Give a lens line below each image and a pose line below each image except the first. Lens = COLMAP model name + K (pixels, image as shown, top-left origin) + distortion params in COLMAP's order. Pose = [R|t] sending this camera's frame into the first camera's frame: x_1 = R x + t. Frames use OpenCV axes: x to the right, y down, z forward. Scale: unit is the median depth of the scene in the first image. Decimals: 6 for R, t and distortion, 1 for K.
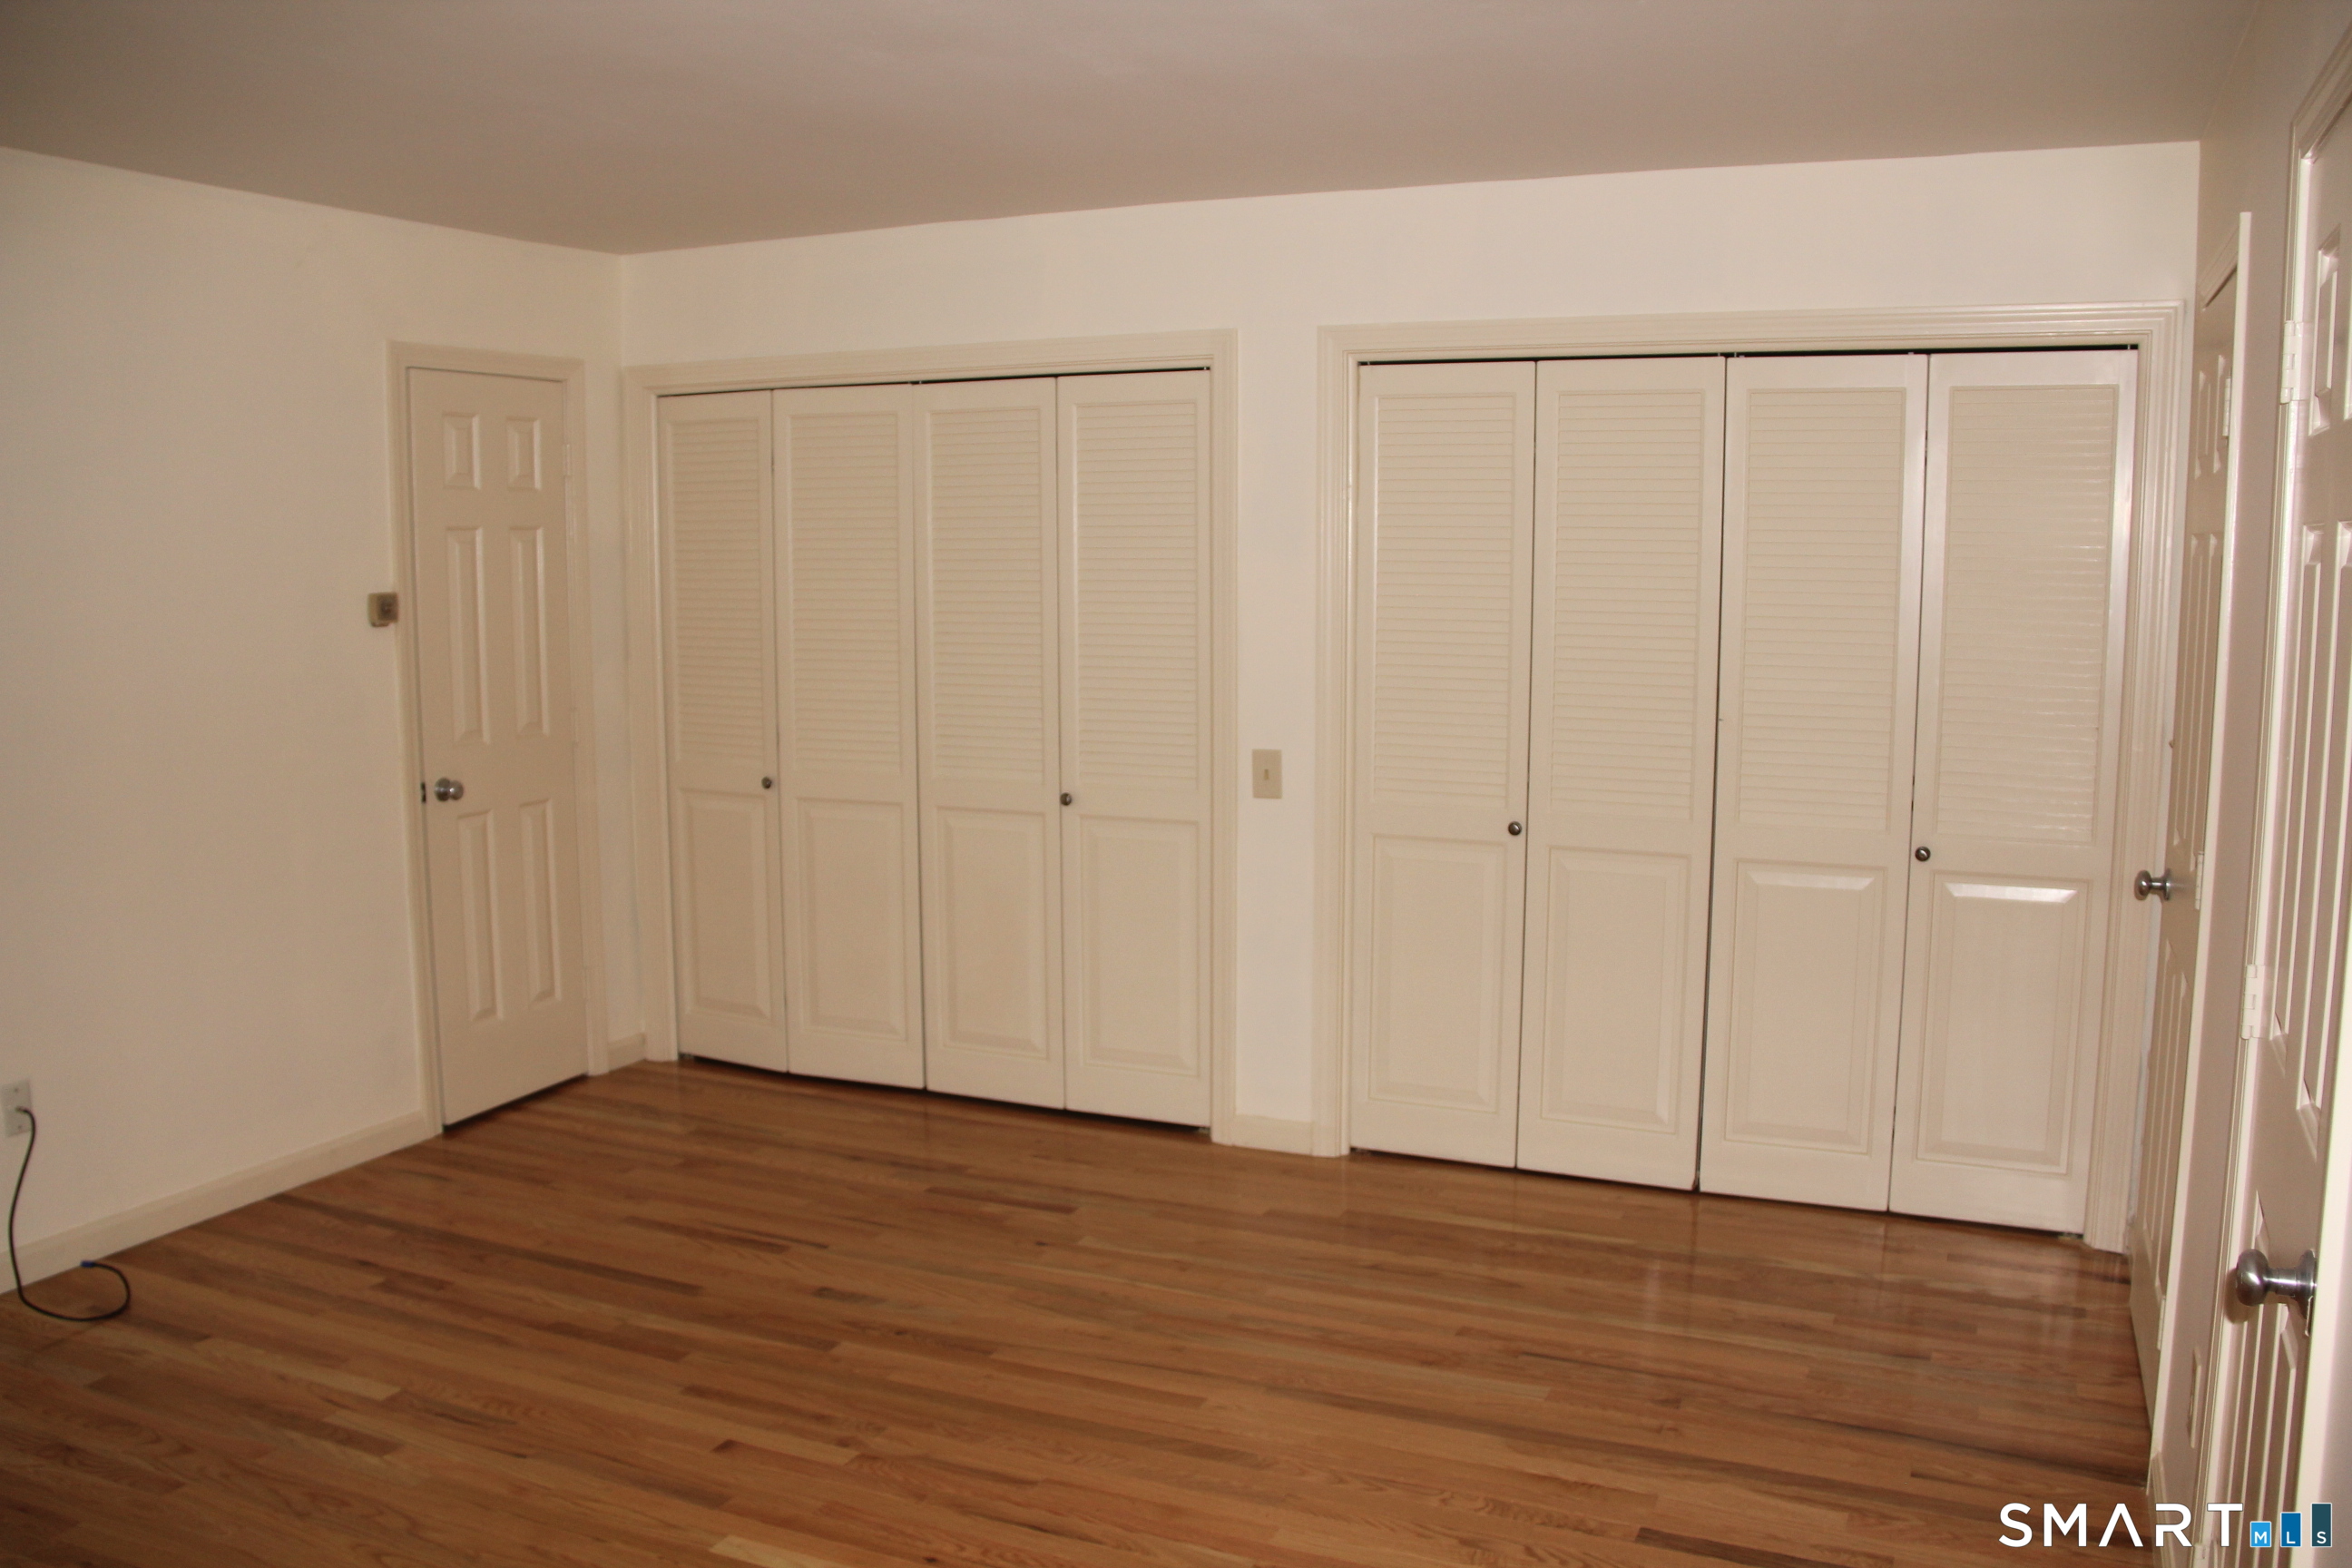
lens RADIAL K [[1983.4, 0, 1306.4], [0, 1983.4, 770.8], [0, 0, 1]] dist [-0.186173, 0.153885]
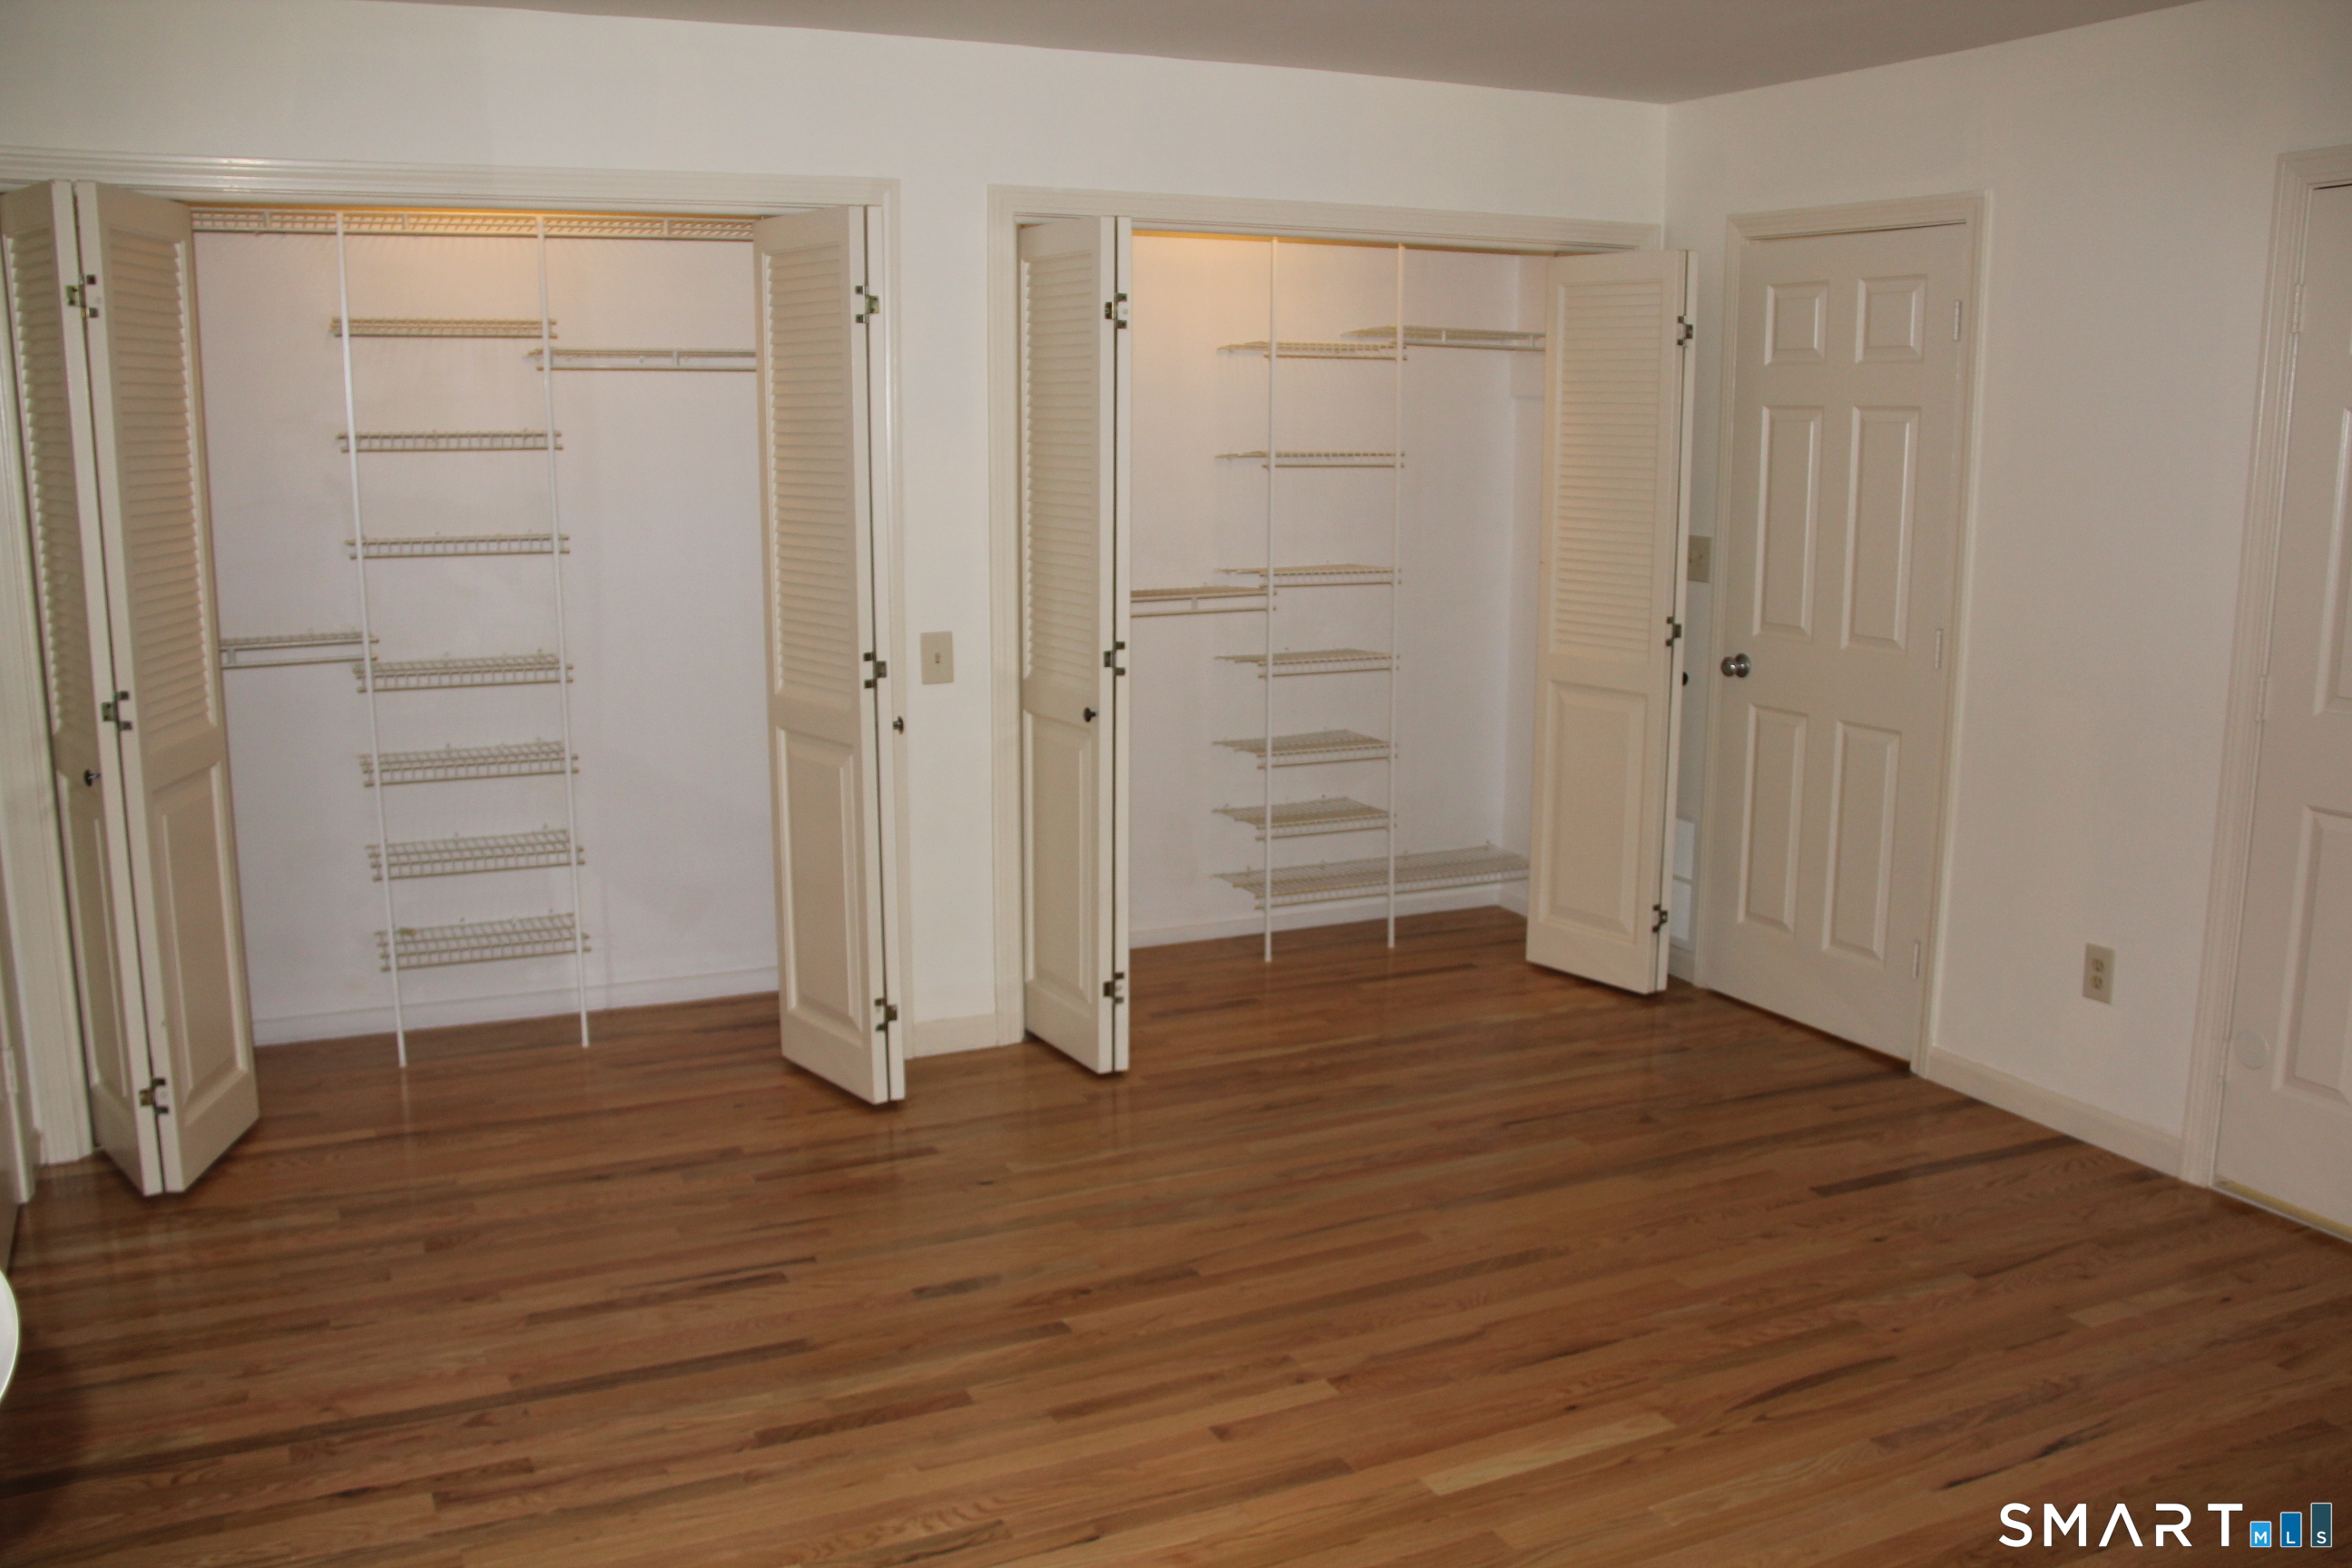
lens RADIAL K [[1983.4, 0, 1239.5], [0, 1983.4, 778.9], [0, 0, 1]] dist [-0.186173, 0.153885]
pose [[0.655518, -0.134320, 0.743138, -0.666074], [0.080824, 0.990881, 0.107804, -0.032683], [-0.750842, -0.010604, 0.660397, 0.286845]]
